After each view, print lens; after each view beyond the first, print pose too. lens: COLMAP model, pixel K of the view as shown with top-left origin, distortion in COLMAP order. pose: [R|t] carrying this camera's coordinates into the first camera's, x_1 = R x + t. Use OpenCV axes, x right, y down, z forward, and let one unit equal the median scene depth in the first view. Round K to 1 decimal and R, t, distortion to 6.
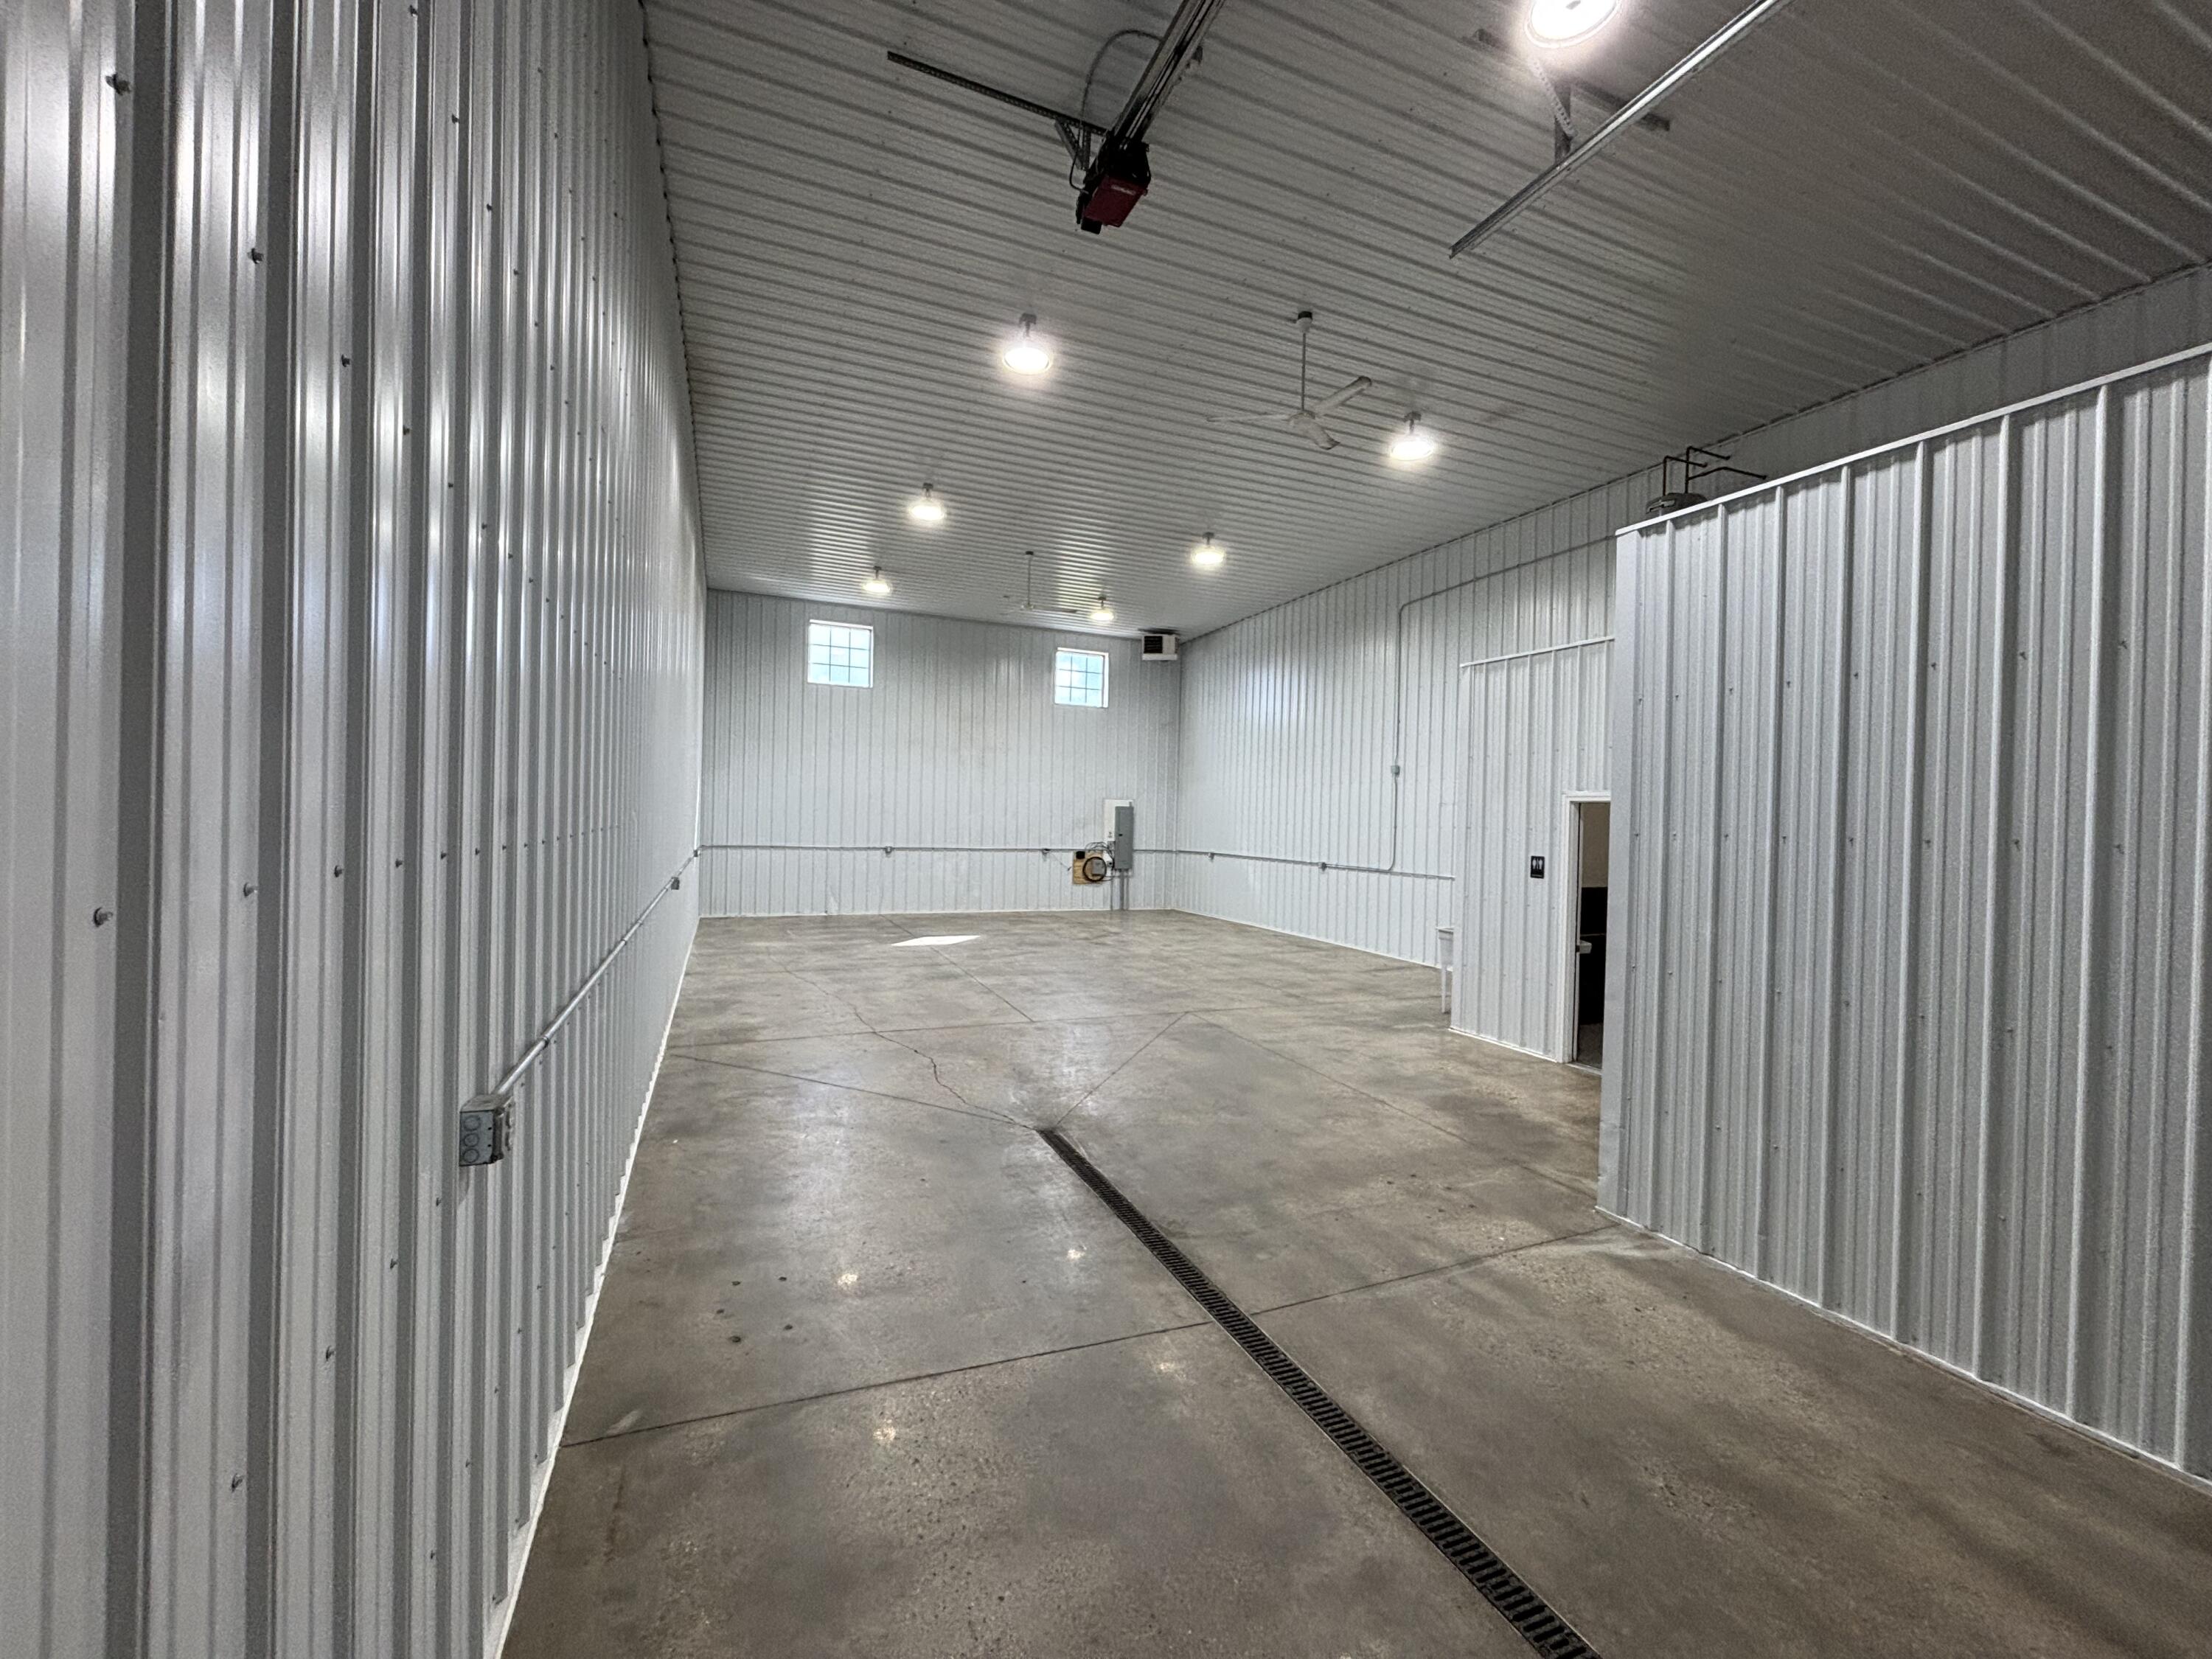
lens RADIAL K [[902.2, 0, 1109.0], [0, 902.2, 822.2], [0, 0, 1]] dist [-0.000800, -0.000041]
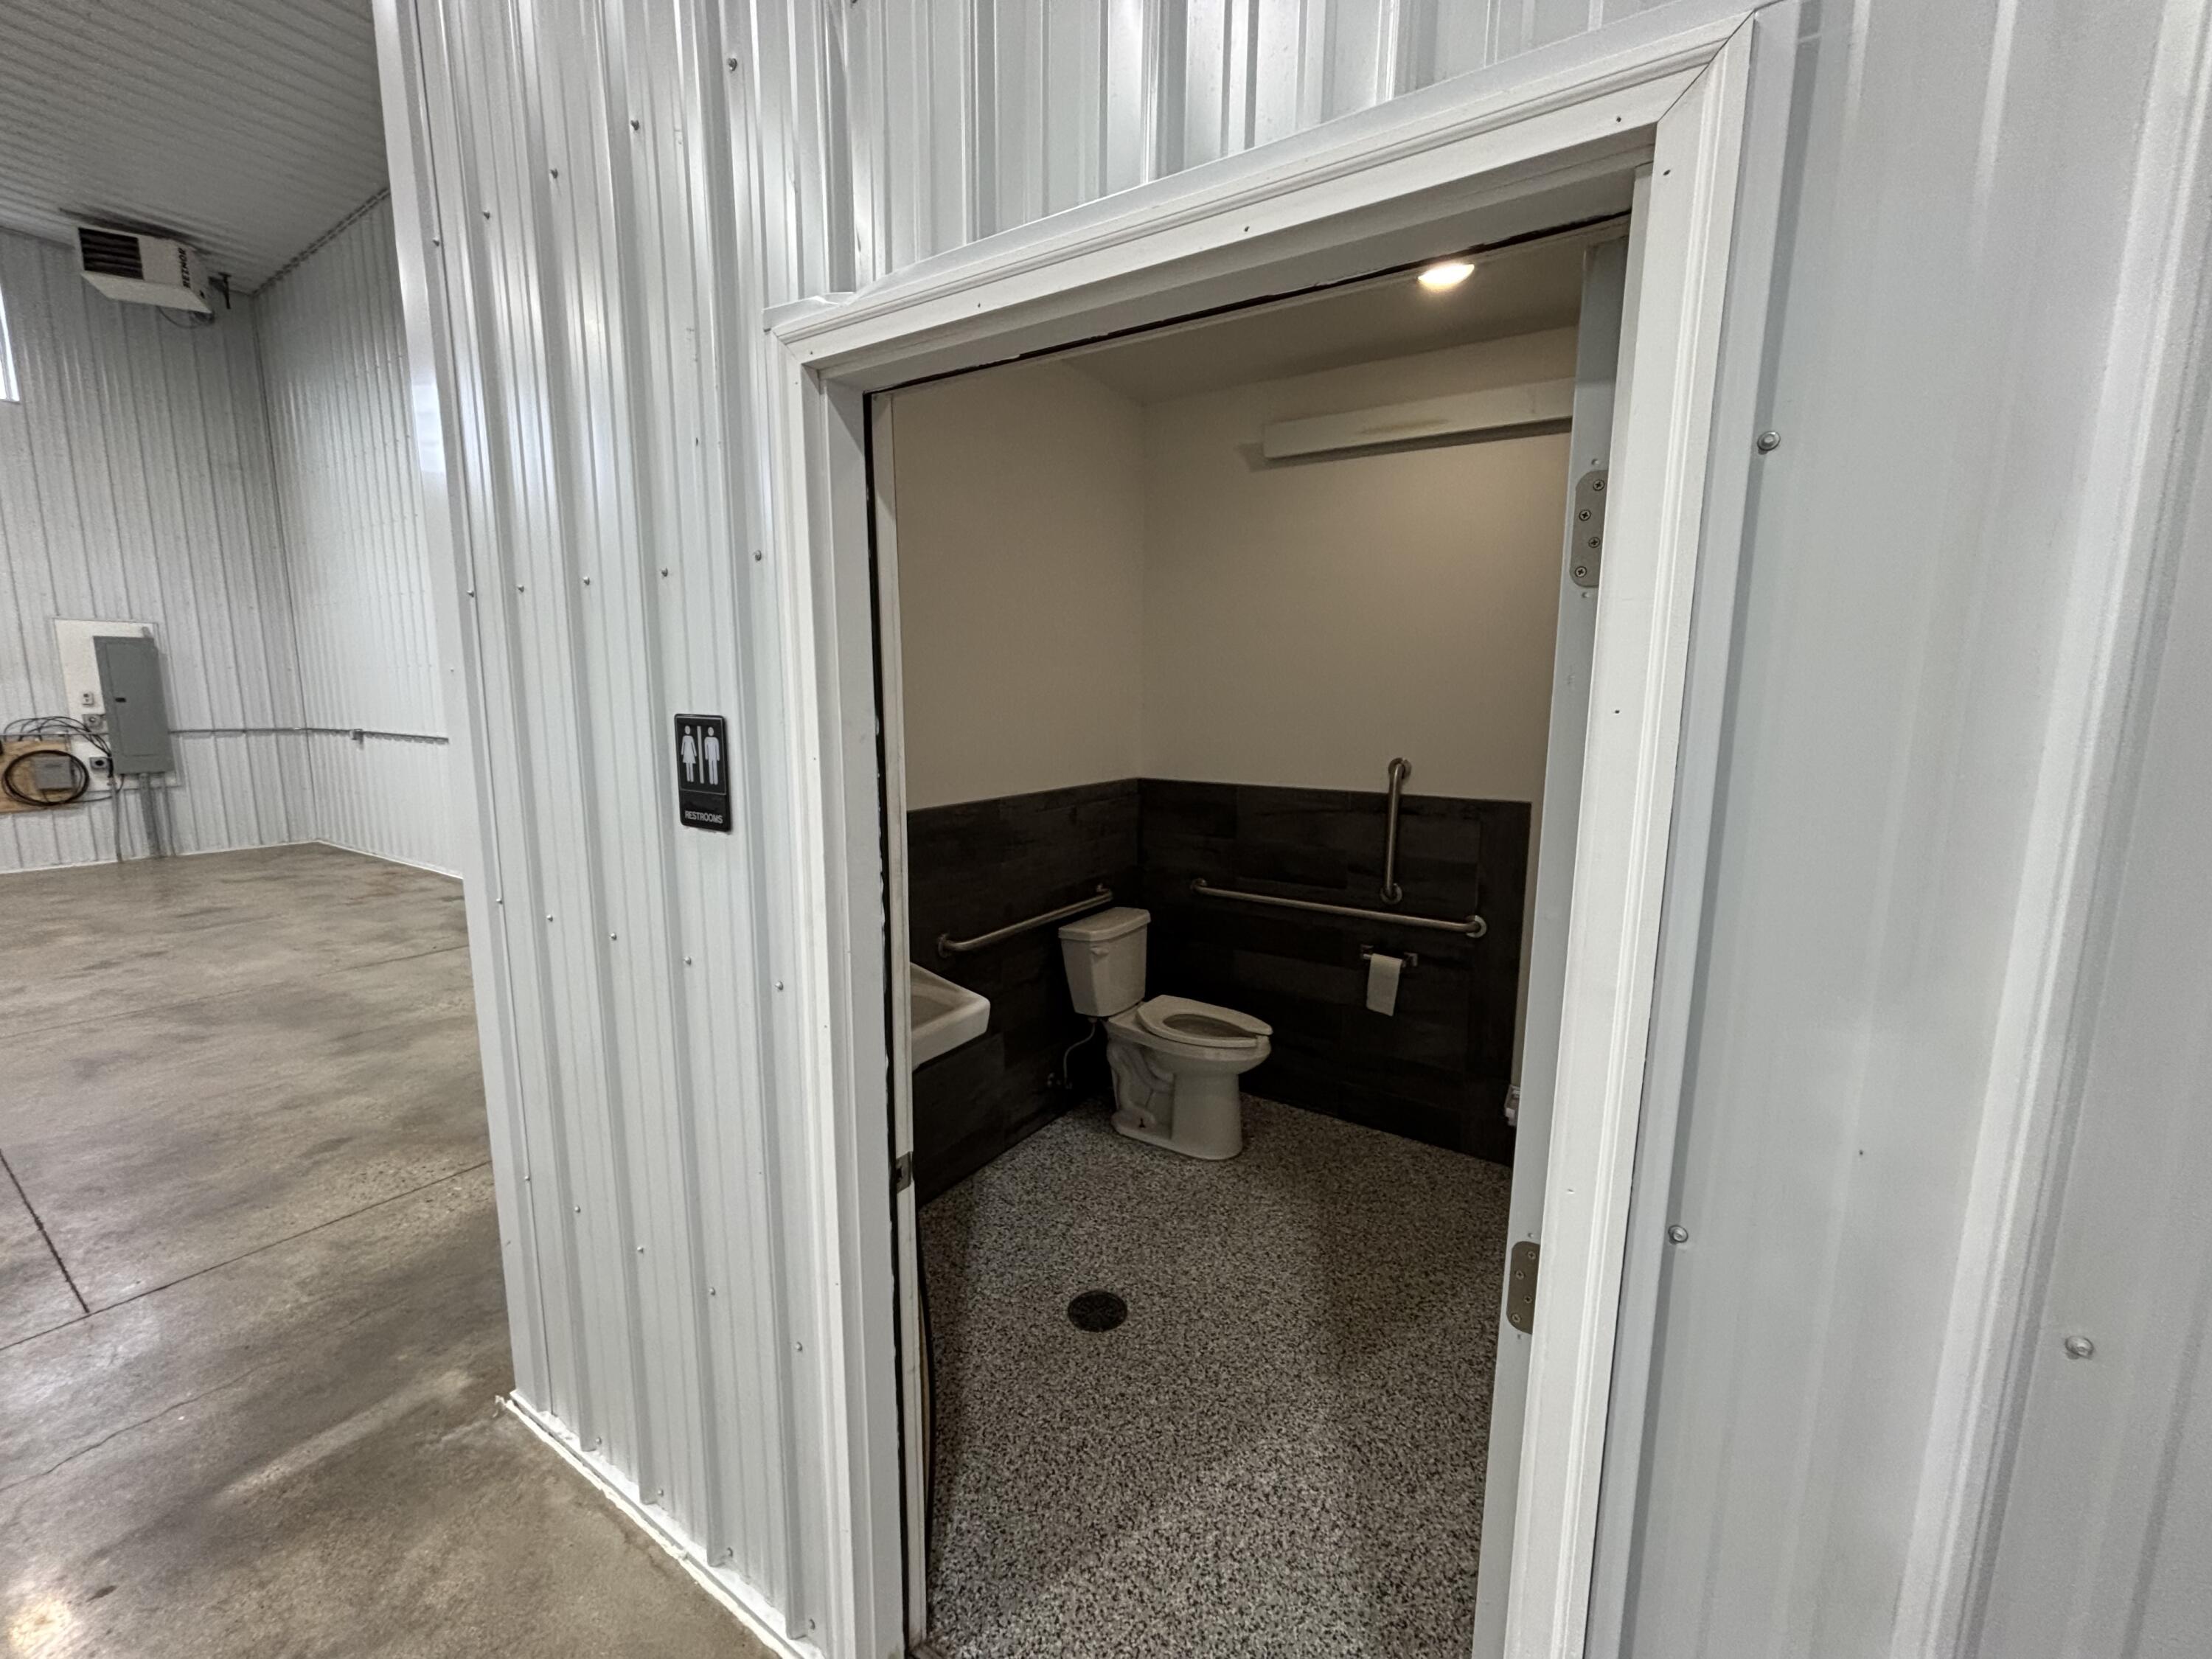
lens RADIAL K [[896.9, 0, 1101.0], [0, 896.9, 829.8], [0, 0, 1]] dist [-0.000415, -0.000102]
pose [[0.845323, -0.101715, 0.524483, 0.191842], [0.017130, 0.986365, 0.163680, 0.013471], [-0.533981, -0.129378, 0.835539, 0.340531]]
